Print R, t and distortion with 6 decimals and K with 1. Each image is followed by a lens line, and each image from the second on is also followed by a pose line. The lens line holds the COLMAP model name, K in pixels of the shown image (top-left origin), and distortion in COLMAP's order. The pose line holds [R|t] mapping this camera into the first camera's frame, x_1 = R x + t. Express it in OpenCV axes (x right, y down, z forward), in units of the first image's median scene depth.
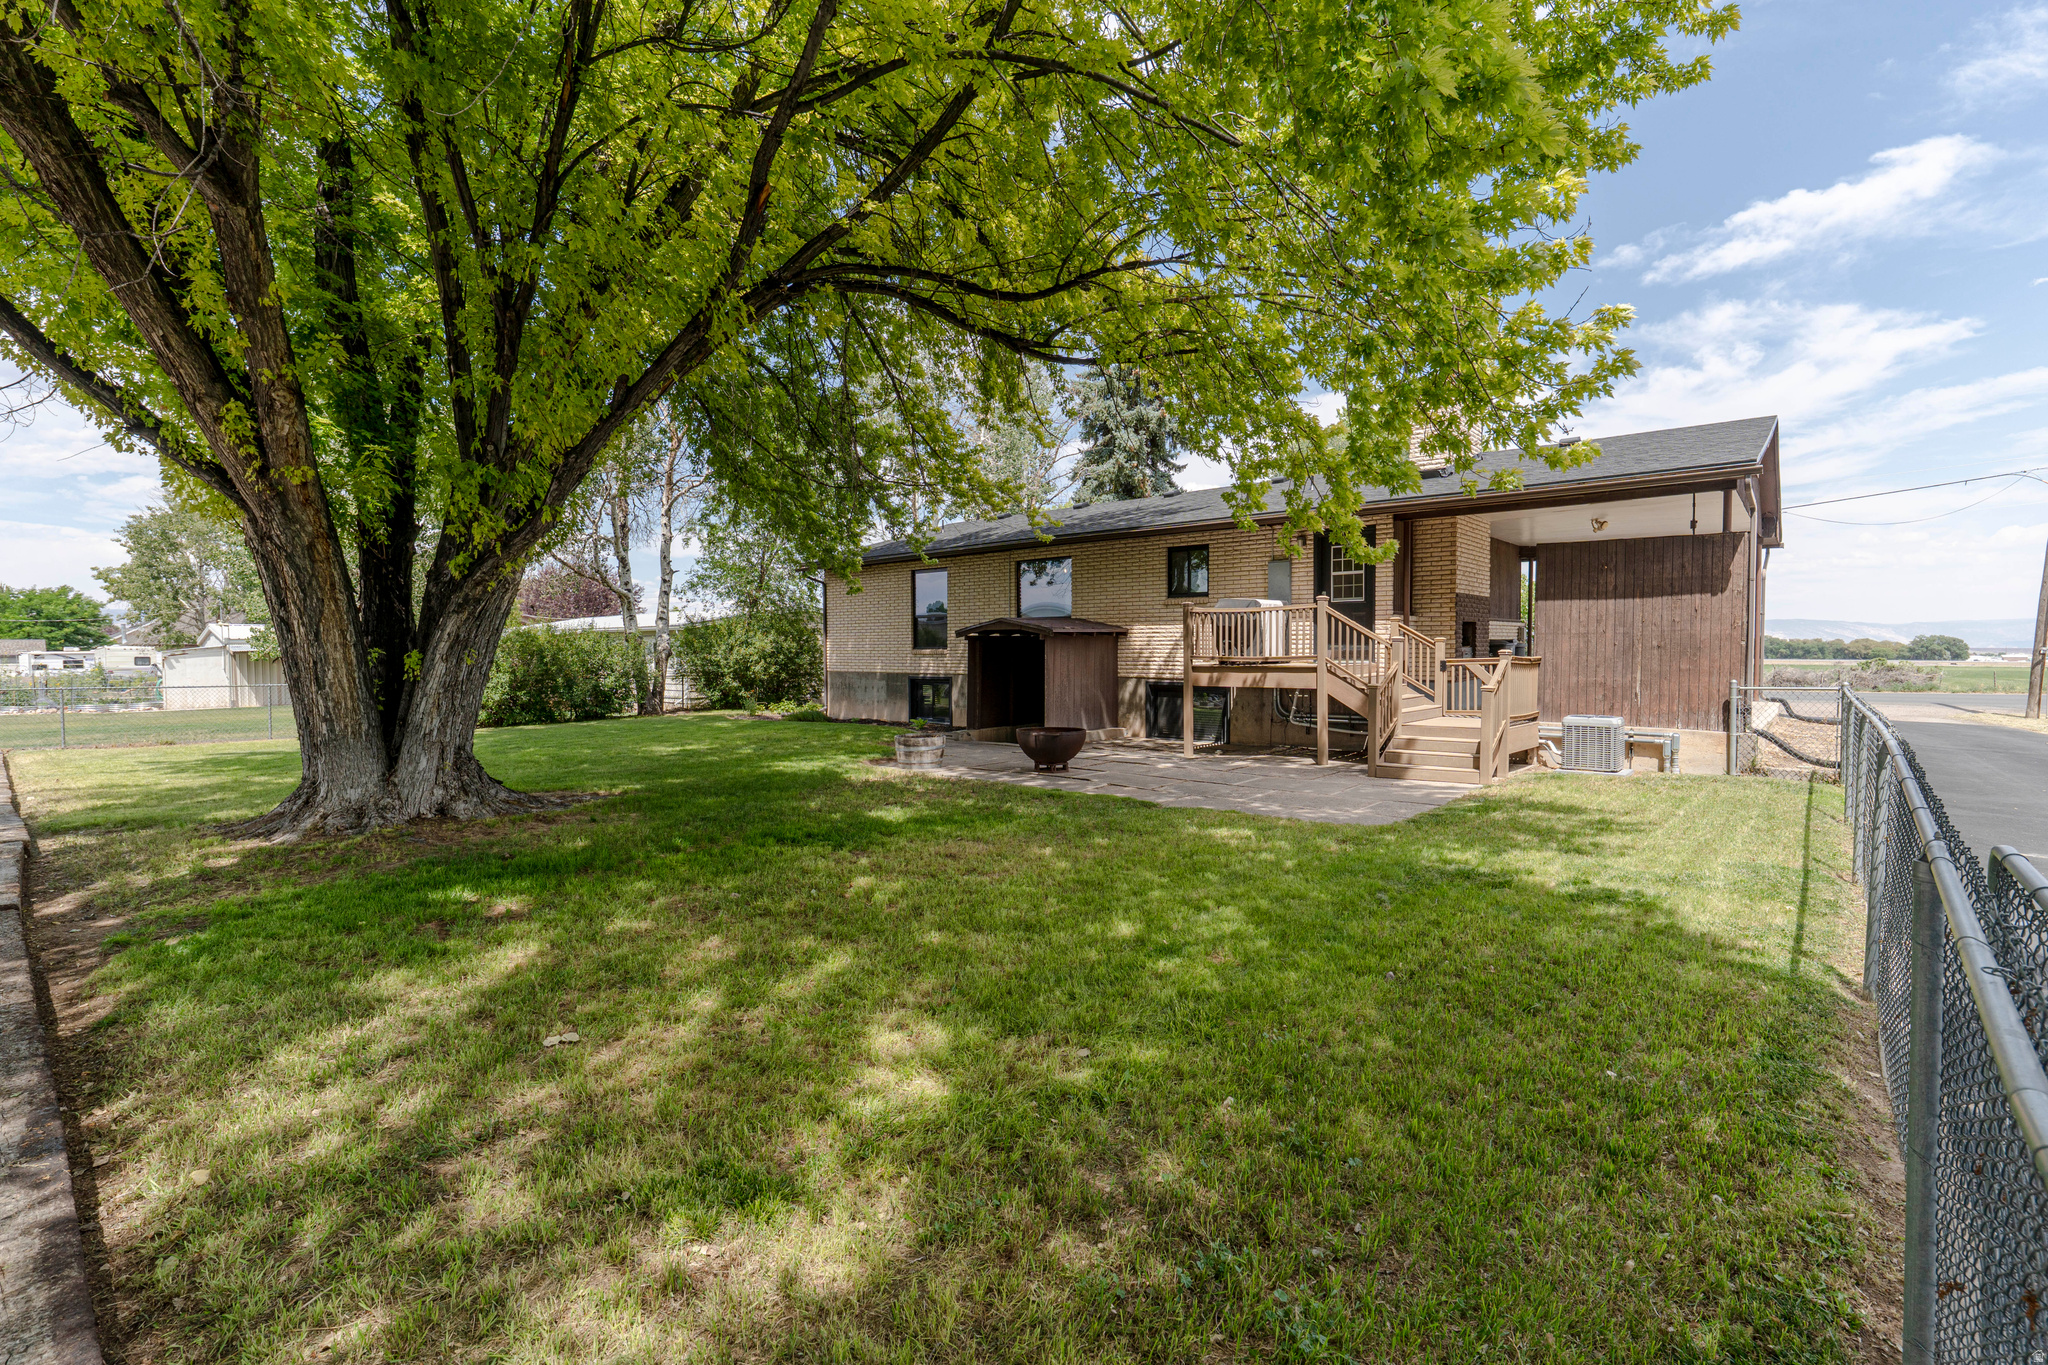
lens RADIAL K [[945.3, 0, 1024.0], [0, 945.3, 682.5], [0, 0, 1]] dist [-0.001708, 0.001068]
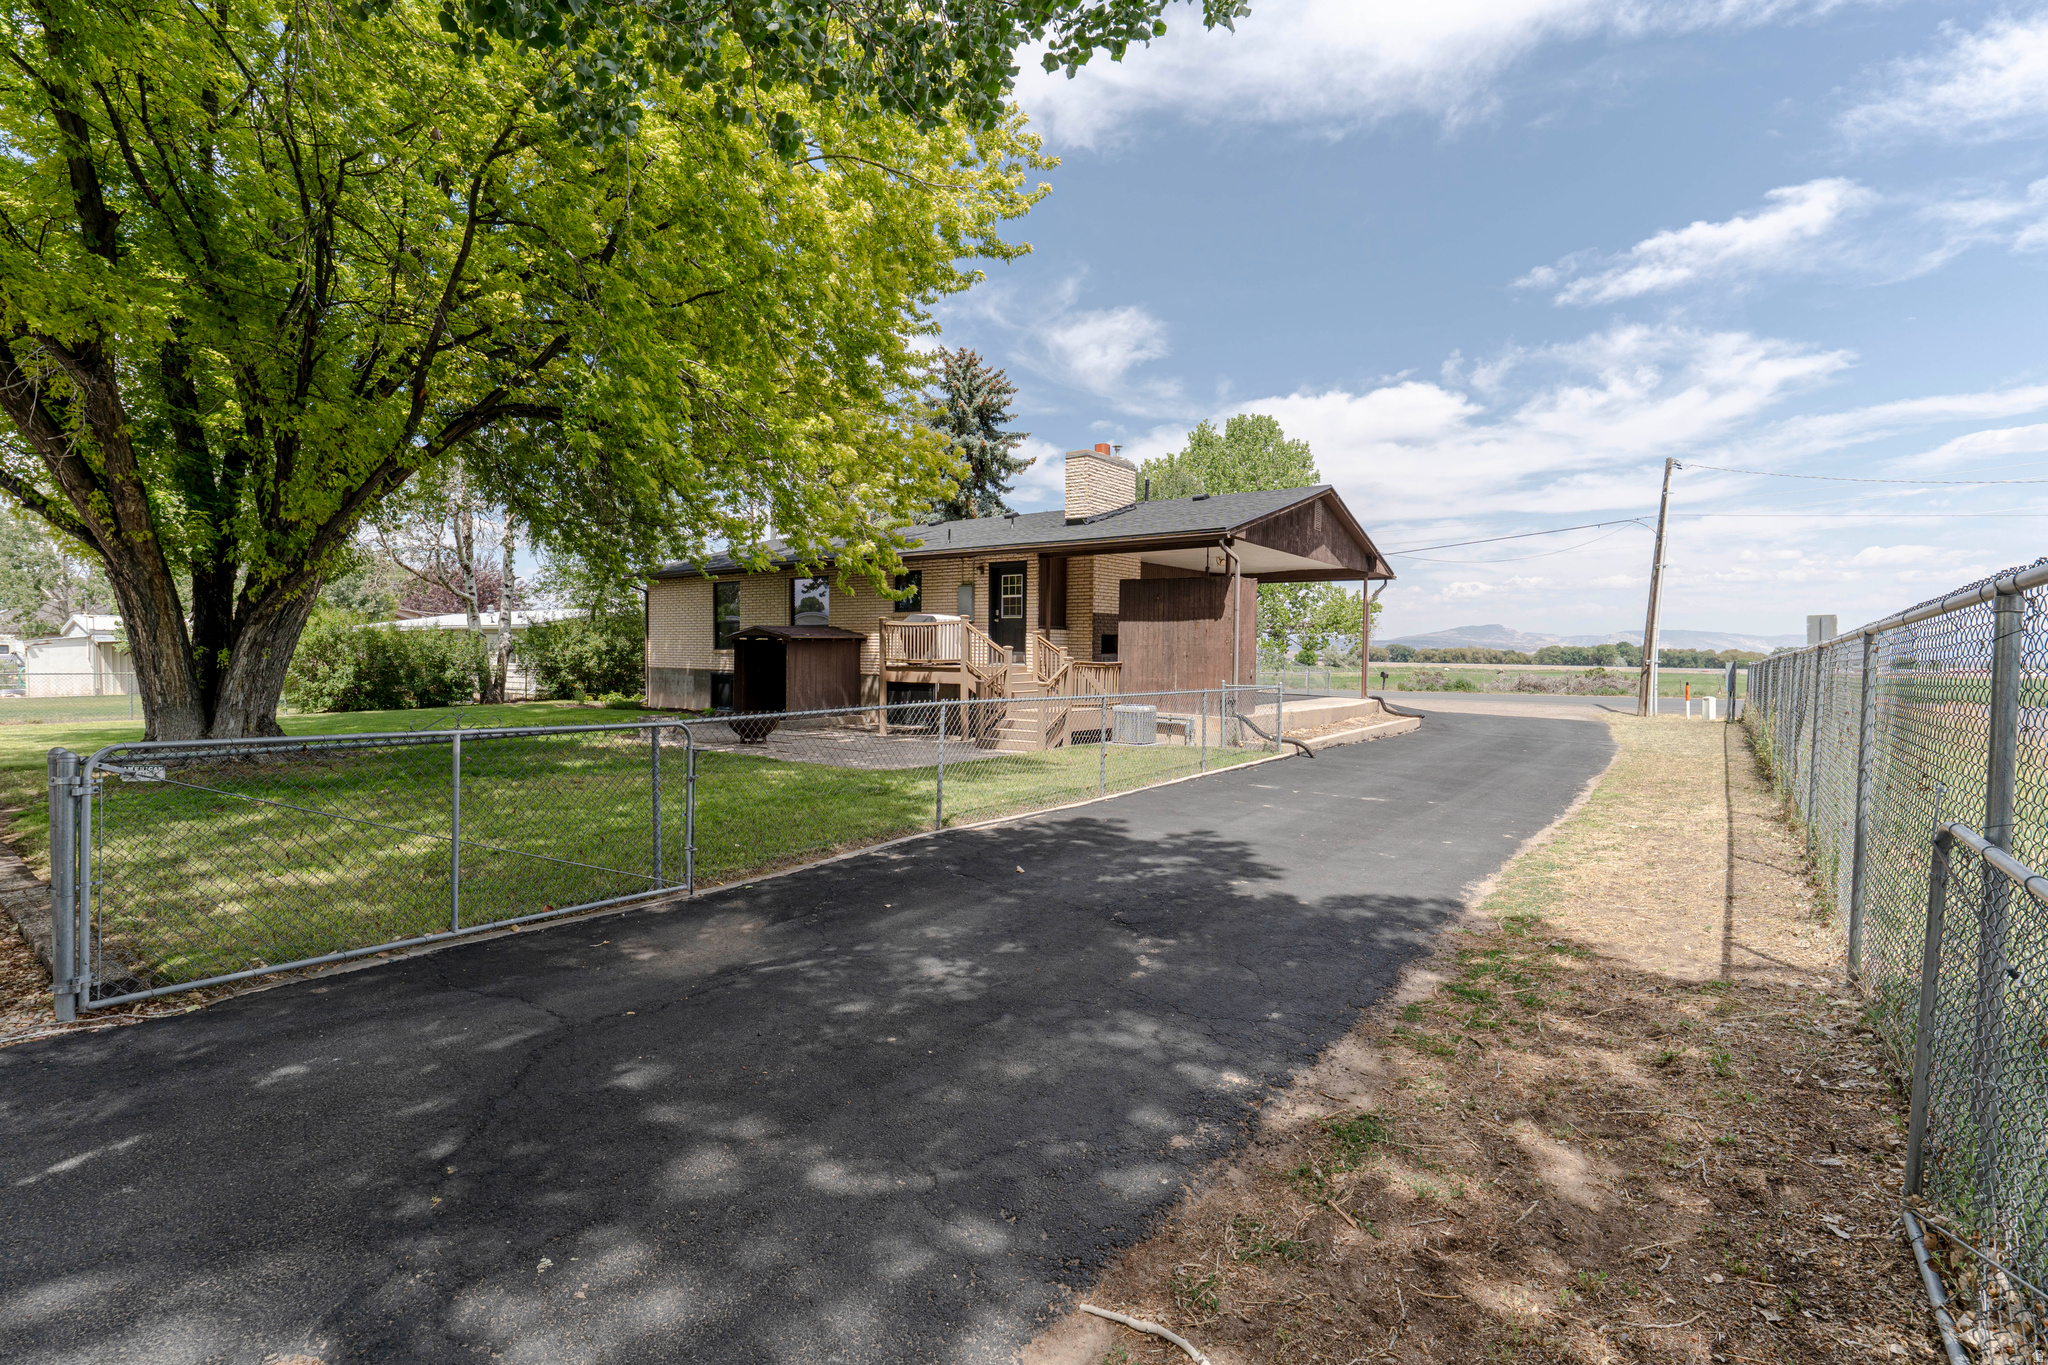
lens RADIAL K [[945.3, 0, 1024.0], [0, 945.3, 682.5], [0, 0, 1]] dist [-0.001708, 0.001068]
pose [[0.996889, 0.010850, 0.078072, 0.218175], [-0.010888, 0.999941, 0.000060, 0.002527], [-0.078067, -0.000909, 0.996948, -0.258118]]
